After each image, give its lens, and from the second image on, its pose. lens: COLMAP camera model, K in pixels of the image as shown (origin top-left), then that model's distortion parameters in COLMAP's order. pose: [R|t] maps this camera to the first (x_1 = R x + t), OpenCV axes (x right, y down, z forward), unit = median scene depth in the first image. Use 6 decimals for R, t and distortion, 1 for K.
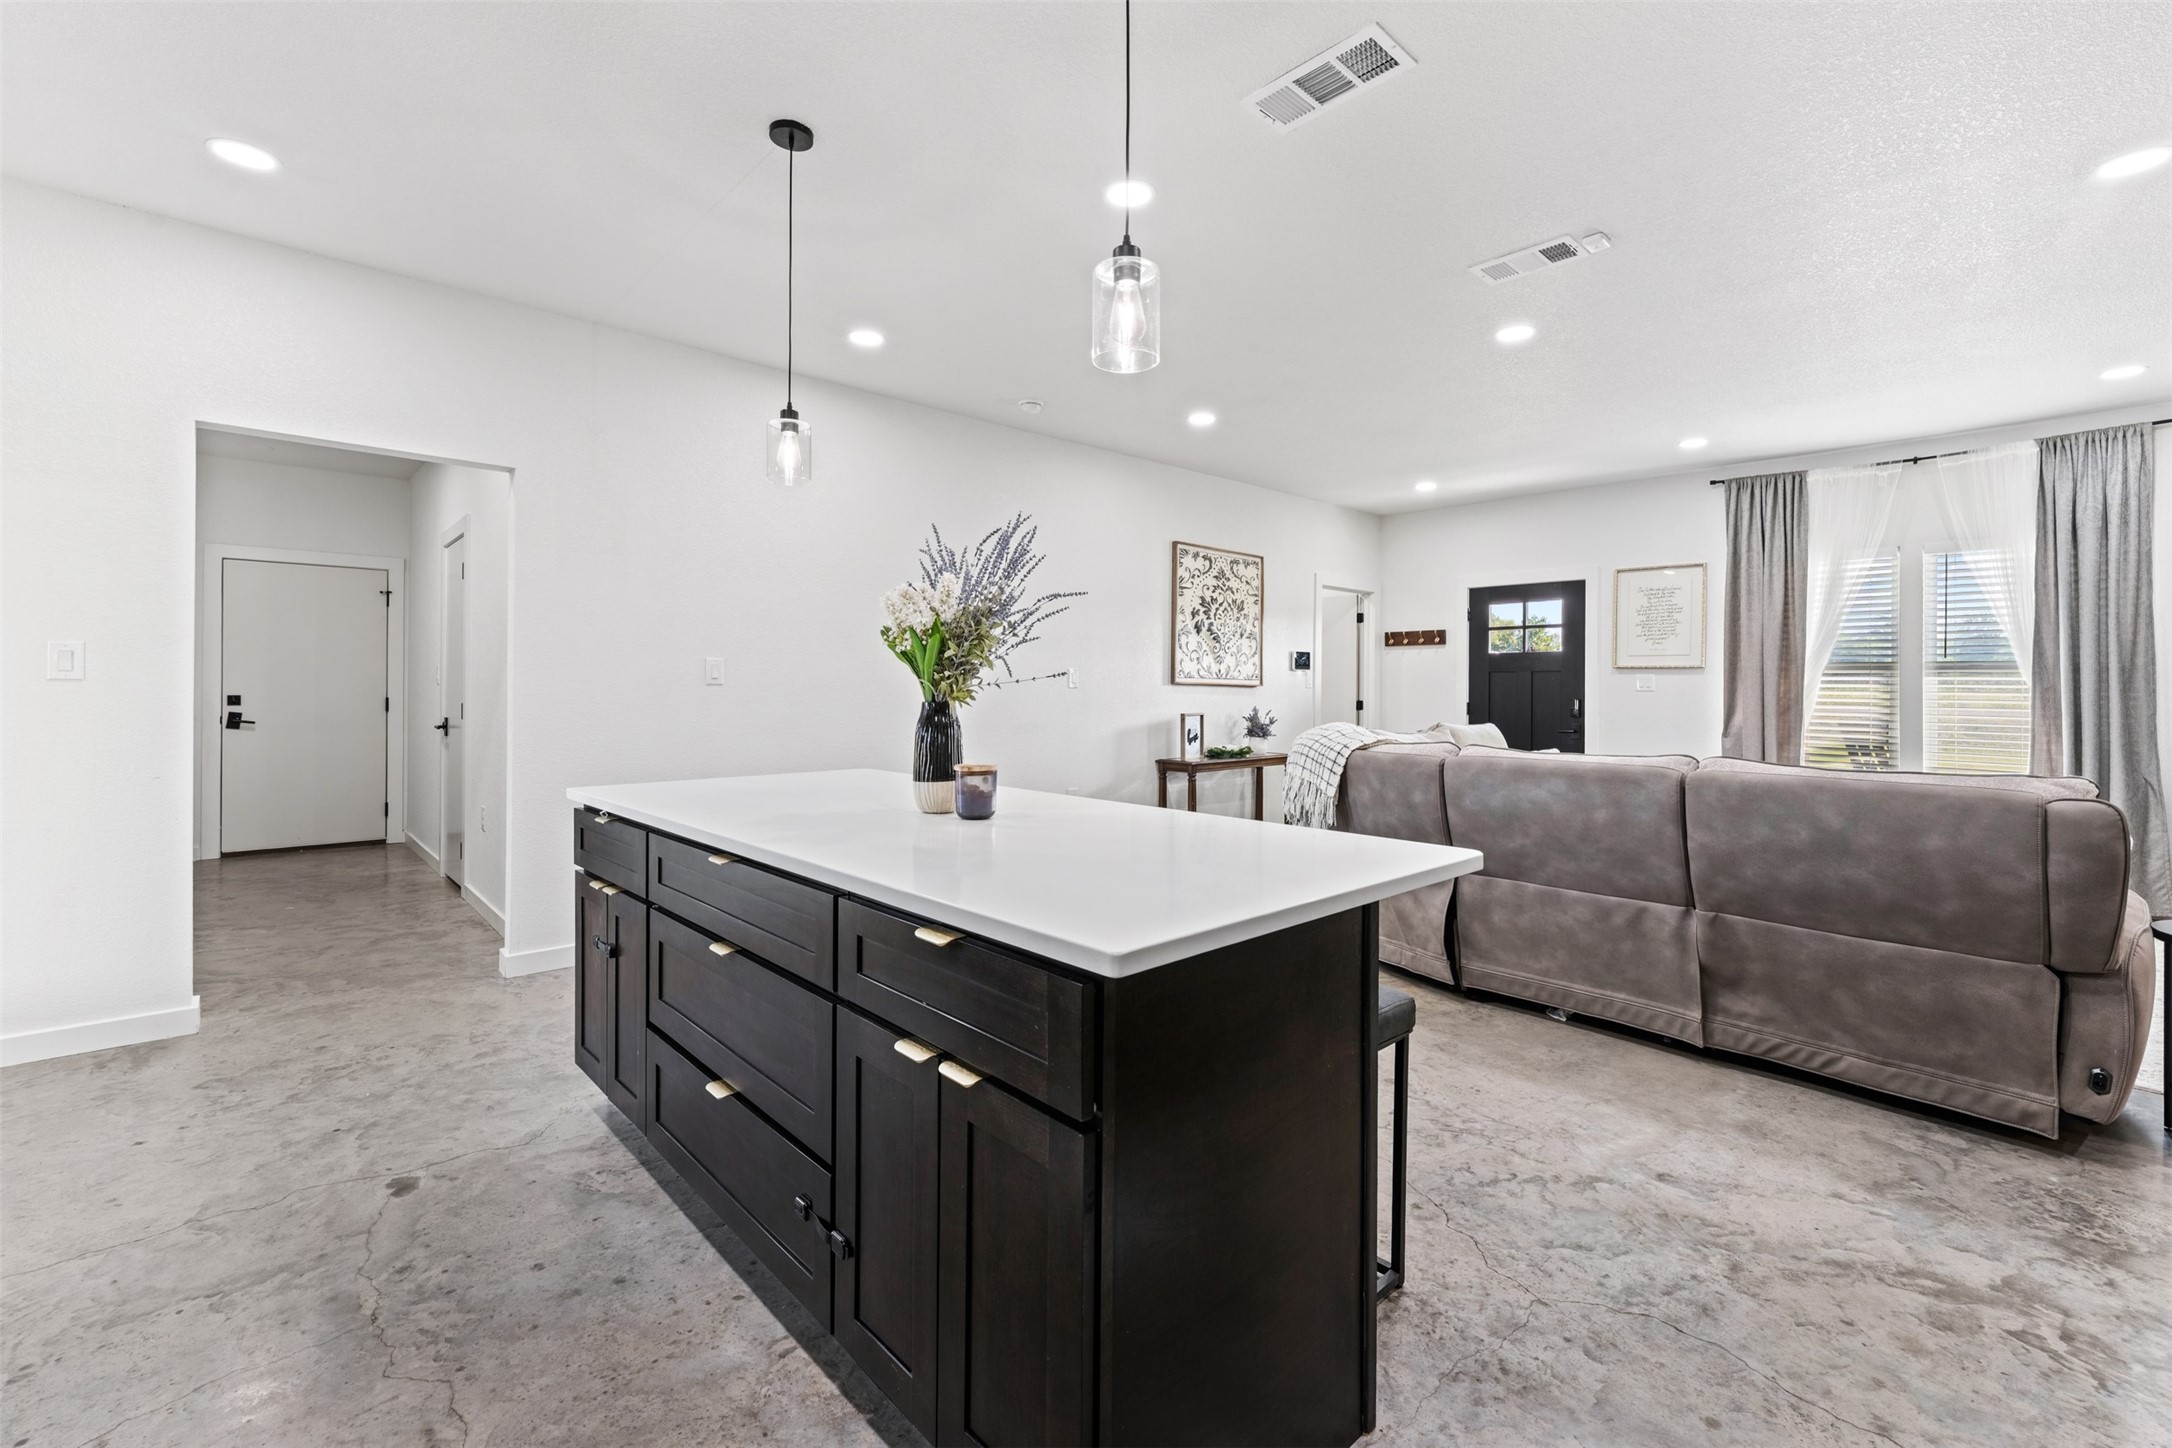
lens RADIAL K [[921.3, 0, 1090.2], [0, 921.3, 687.6], [0, 0, 1]] dist [-0.004952, 0.000645]
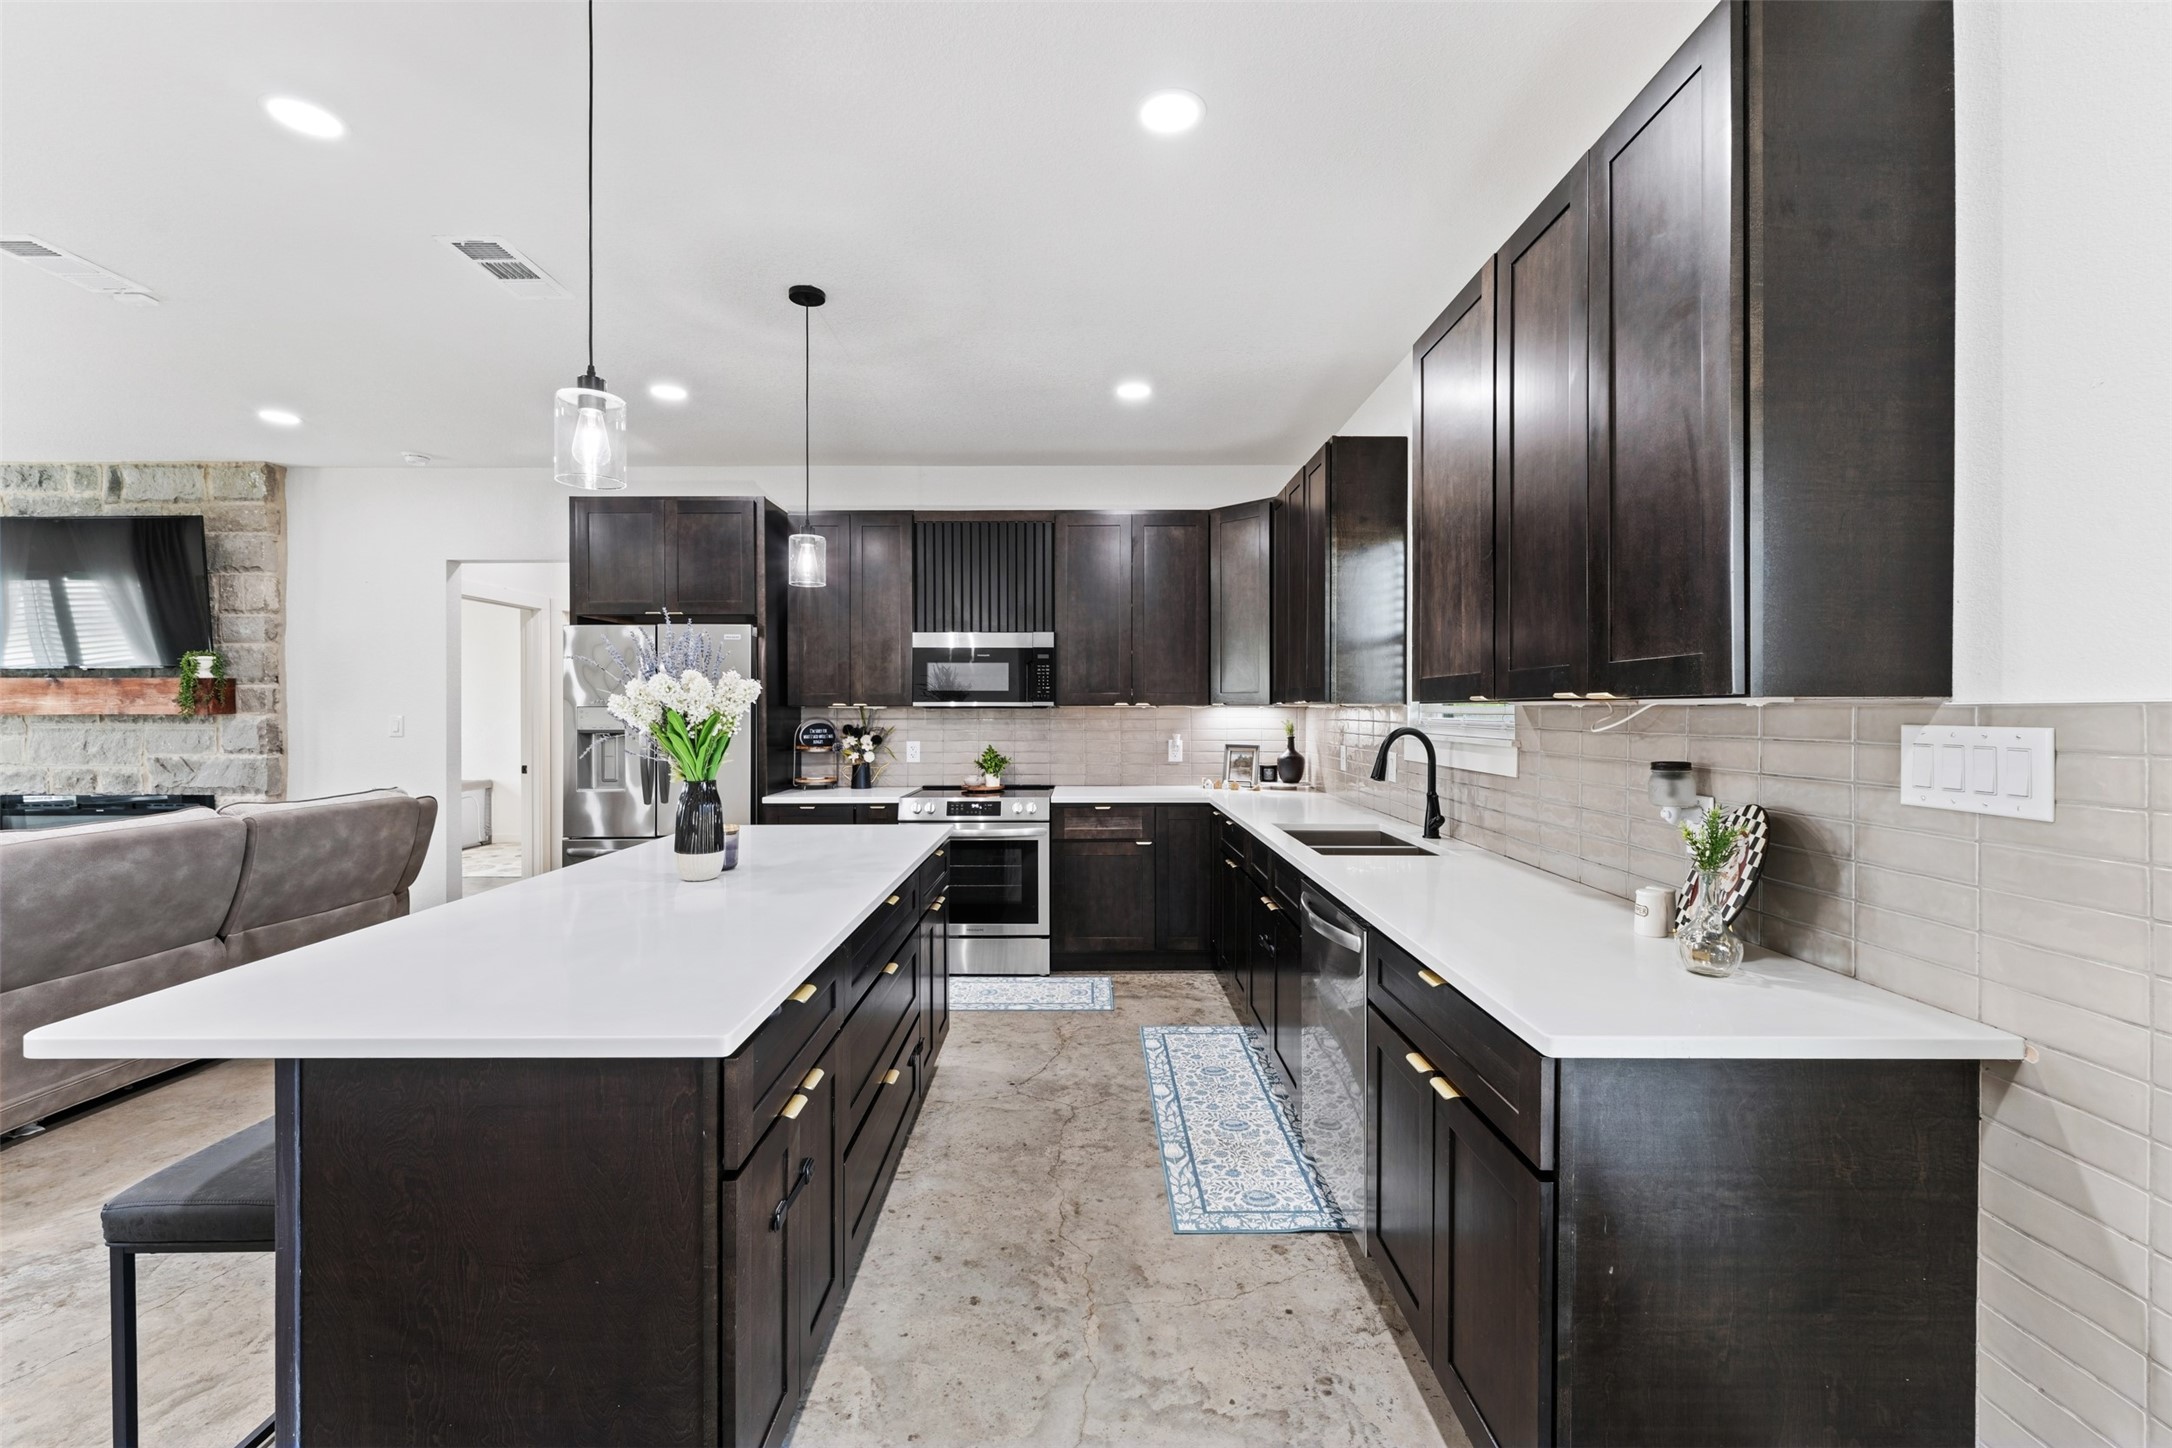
lens RADIAL K [[889.4, 0, 1086.5], [0, 889.4, 711.5], [0, 0, 1]] dist [-0.000581, -0.000539]
pose [[-0.734236, -0.006909, 0.678859, -1.026578], [-0.004306, 0.999975, 0.005521, -0.062385], [-0.678881, 0.001131, -0.734248, 1.222420]]
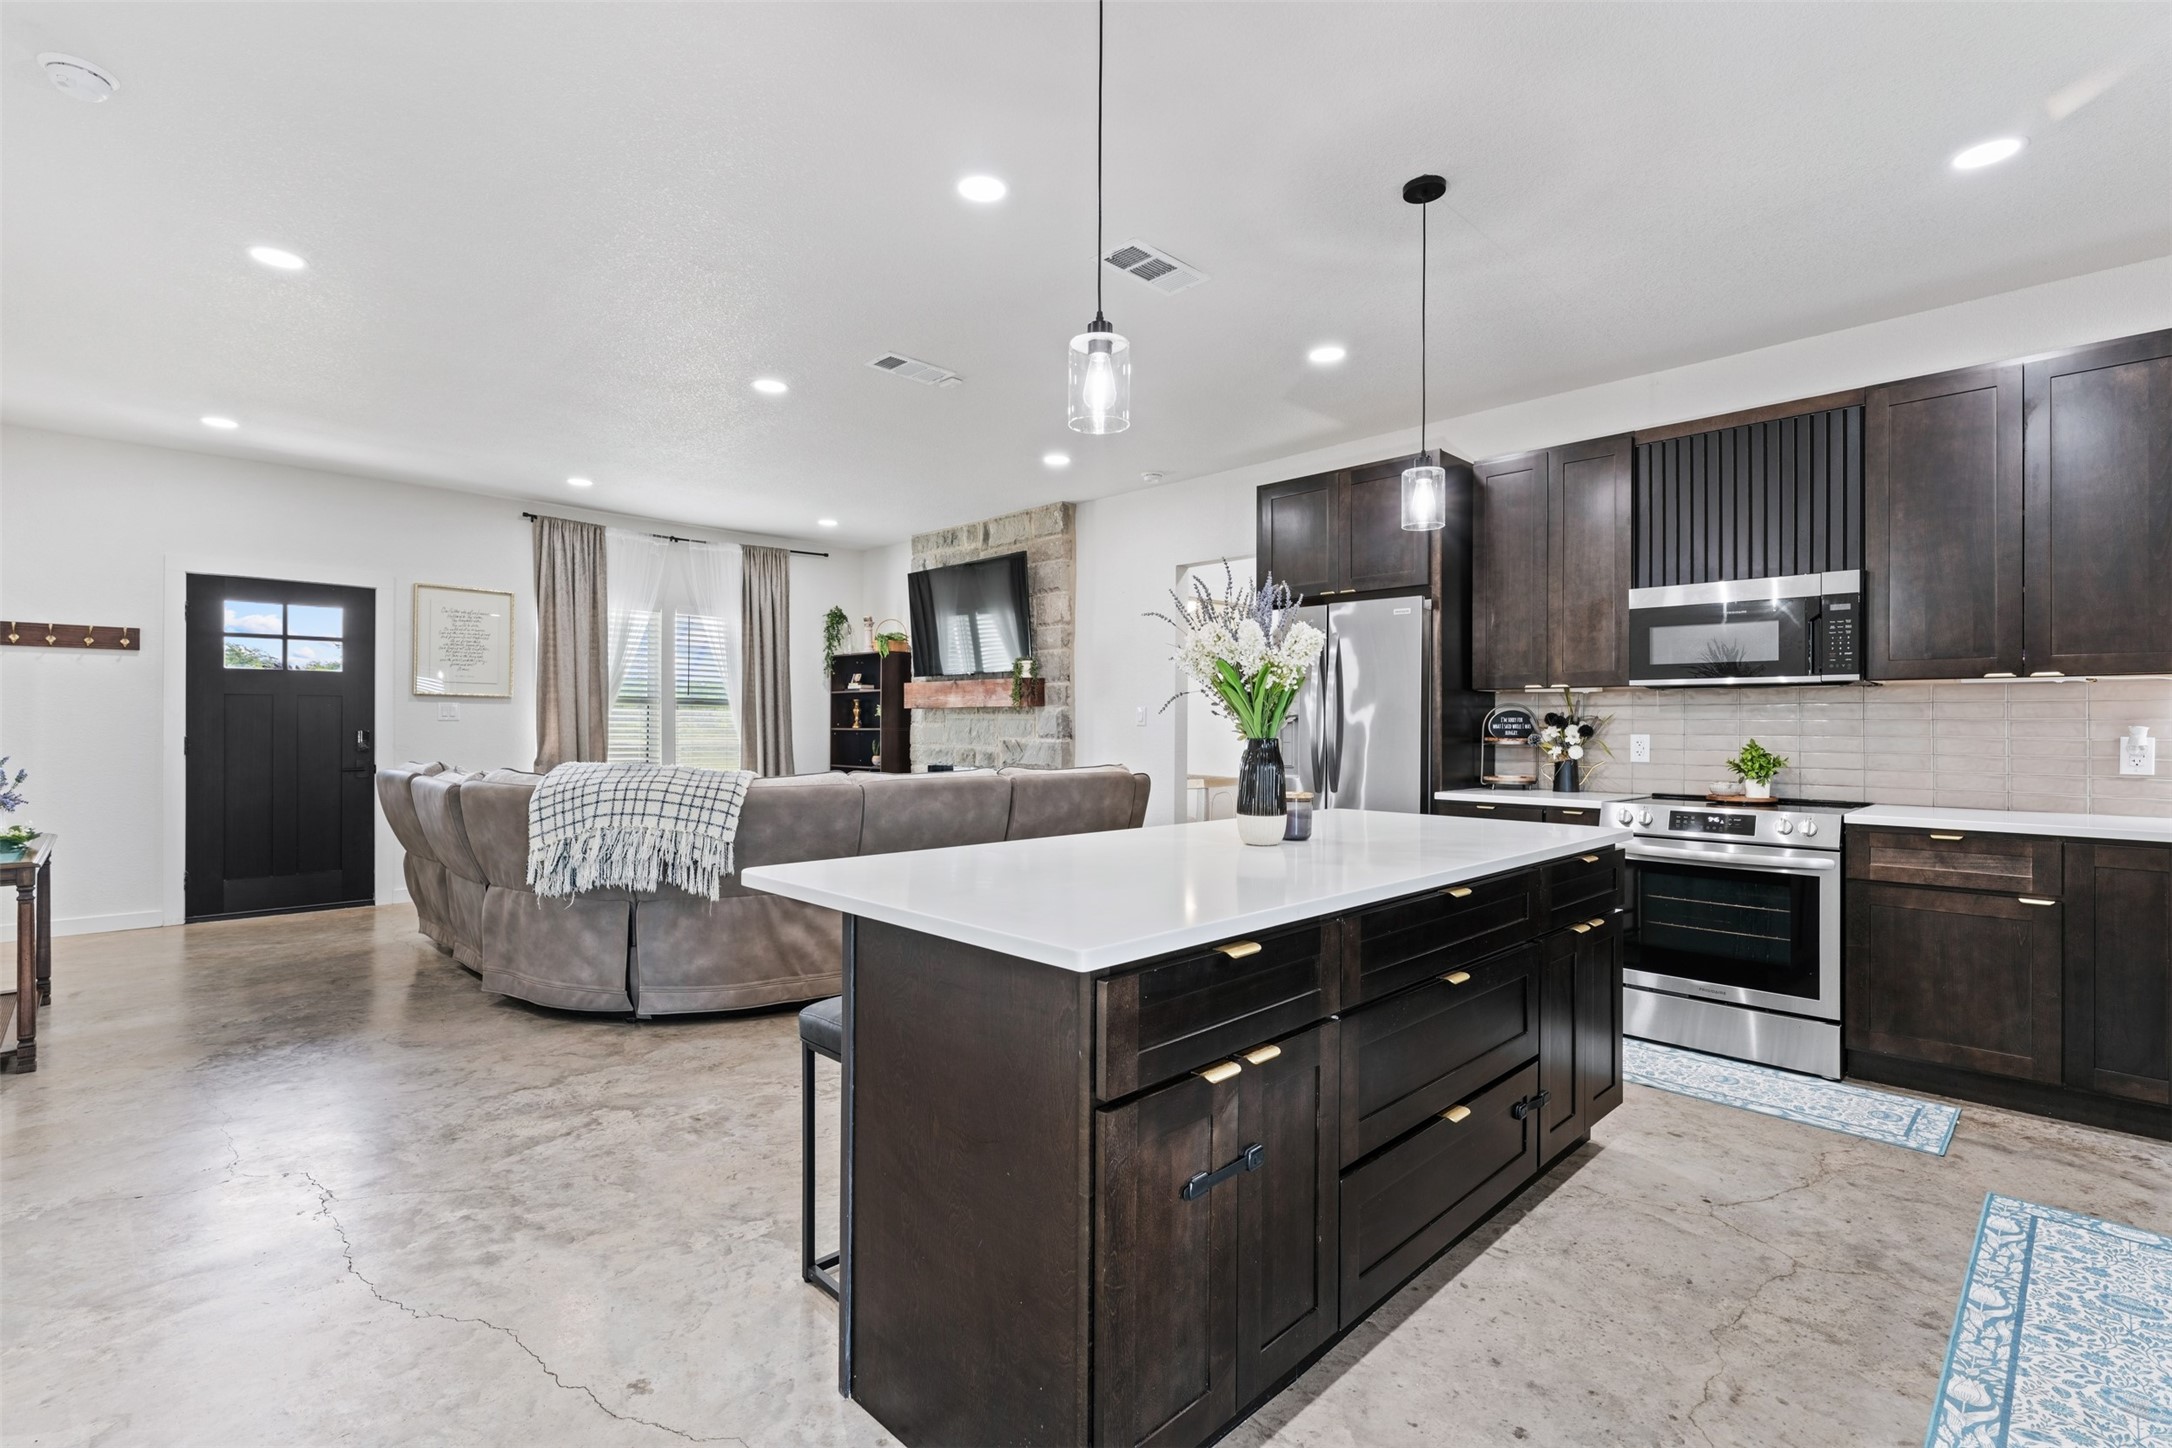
lens RADIAL K [[993.5, 0, 1085.5], [0, 993.5, 722.1], [0, 0, 1]] dist [-0.002627, -0.000554]
pose [[-0.026607, -0.002791, 0.999642, -1.063909], [-0.006223, 0.999977, 0.002626, -0.003649], [-0.999627, -0.006151, -0.026624, 1.021347]]
